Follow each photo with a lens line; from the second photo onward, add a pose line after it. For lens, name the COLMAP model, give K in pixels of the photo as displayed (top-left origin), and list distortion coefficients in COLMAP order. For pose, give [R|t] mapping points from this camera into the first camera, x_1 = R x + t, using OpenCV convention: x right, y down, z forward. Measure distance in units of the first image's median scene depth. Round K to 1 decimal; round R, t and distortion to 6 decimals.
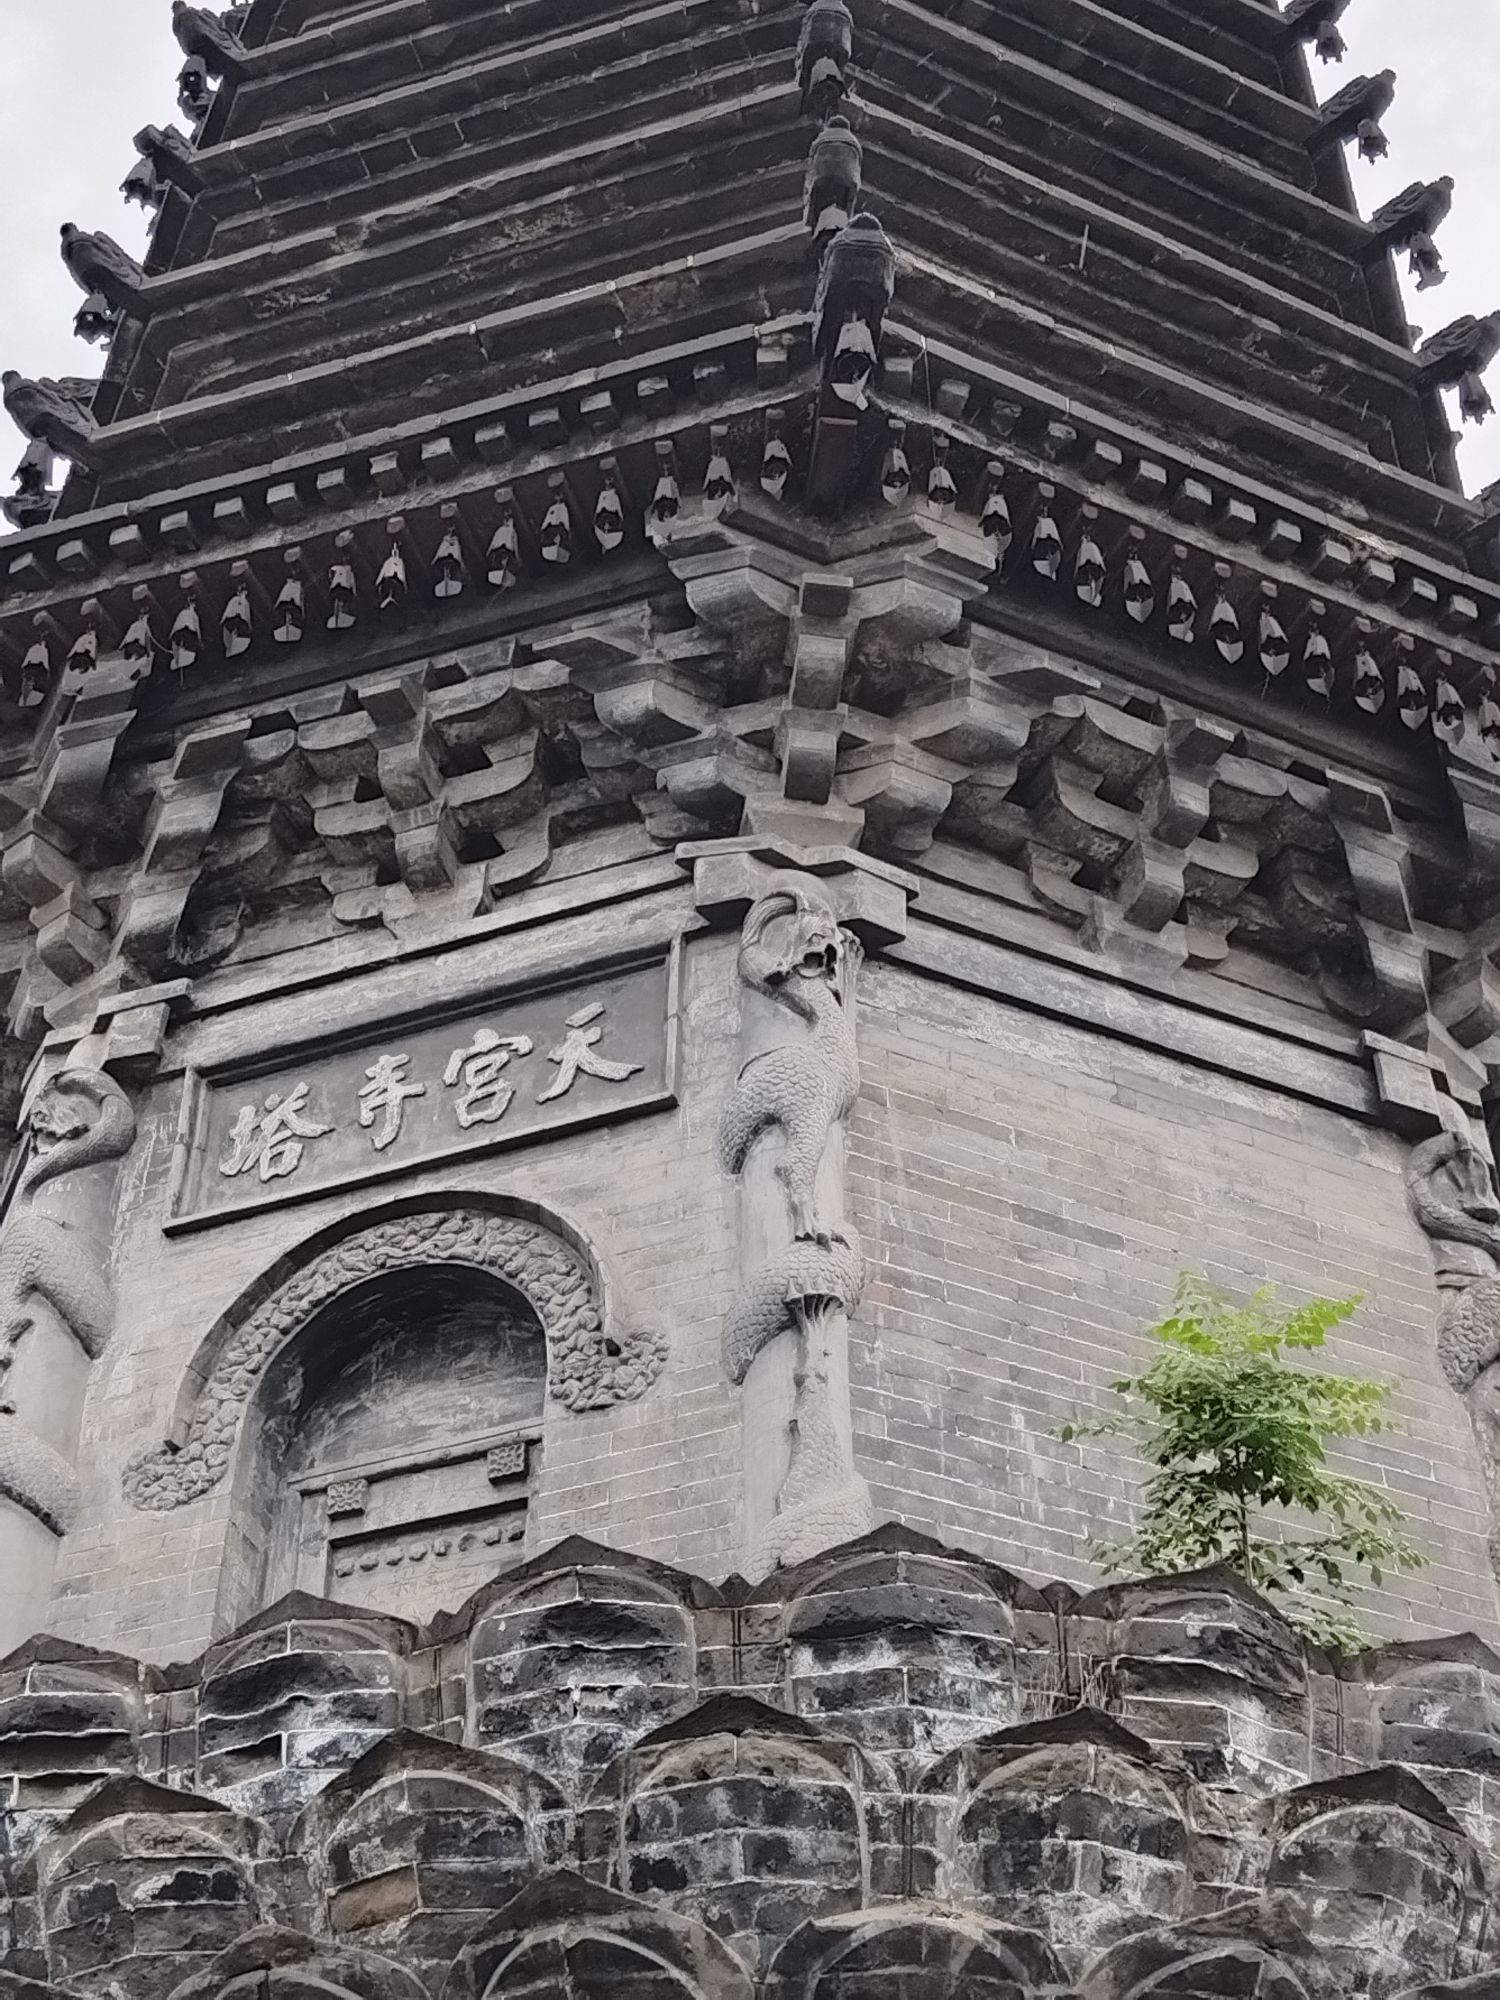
lens RADIAL K [[3020.1, 0, 750.0], [0, 3020.1, 1000.0], [0, 0, 1]] dist [0.044137, 0.045676]
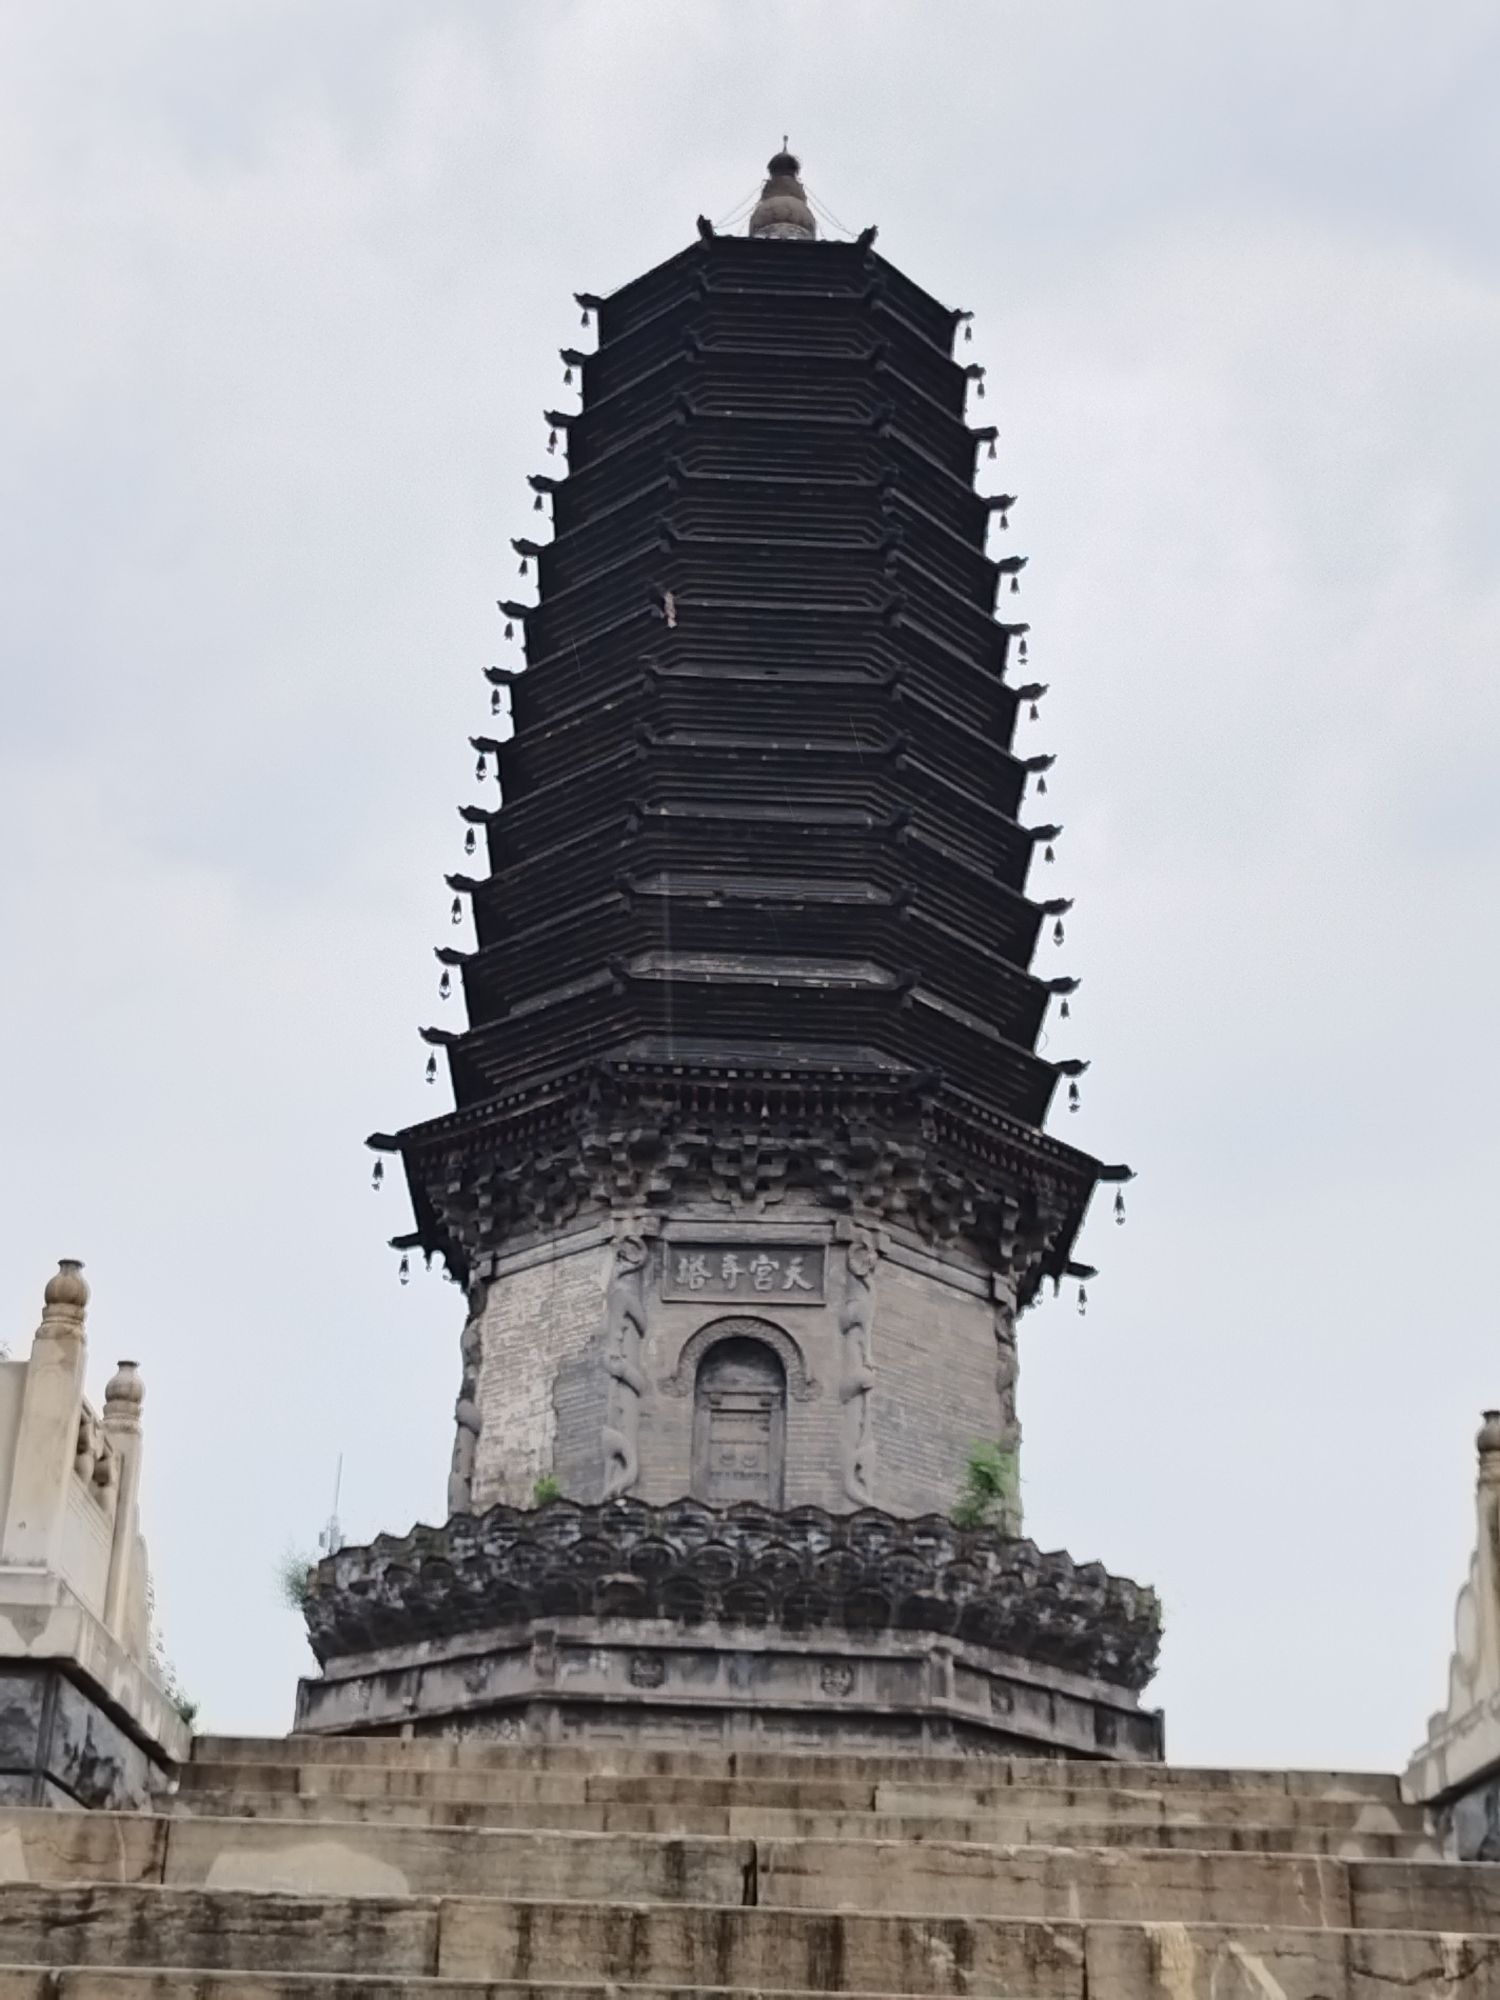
lens RADIAL K [[2777.0, 0, 750.0], [0, 2777.0, 1000.0], [0, 0, 1]] dist [-0.004642, -0.043263]
pose [[0.934125, 0.175397, 0.310879, -1.179667], [-0.261942, 0.928493, 0.263226, -1.128159], [-0.242480, -0.327318, 0.913272, -1.824305]]
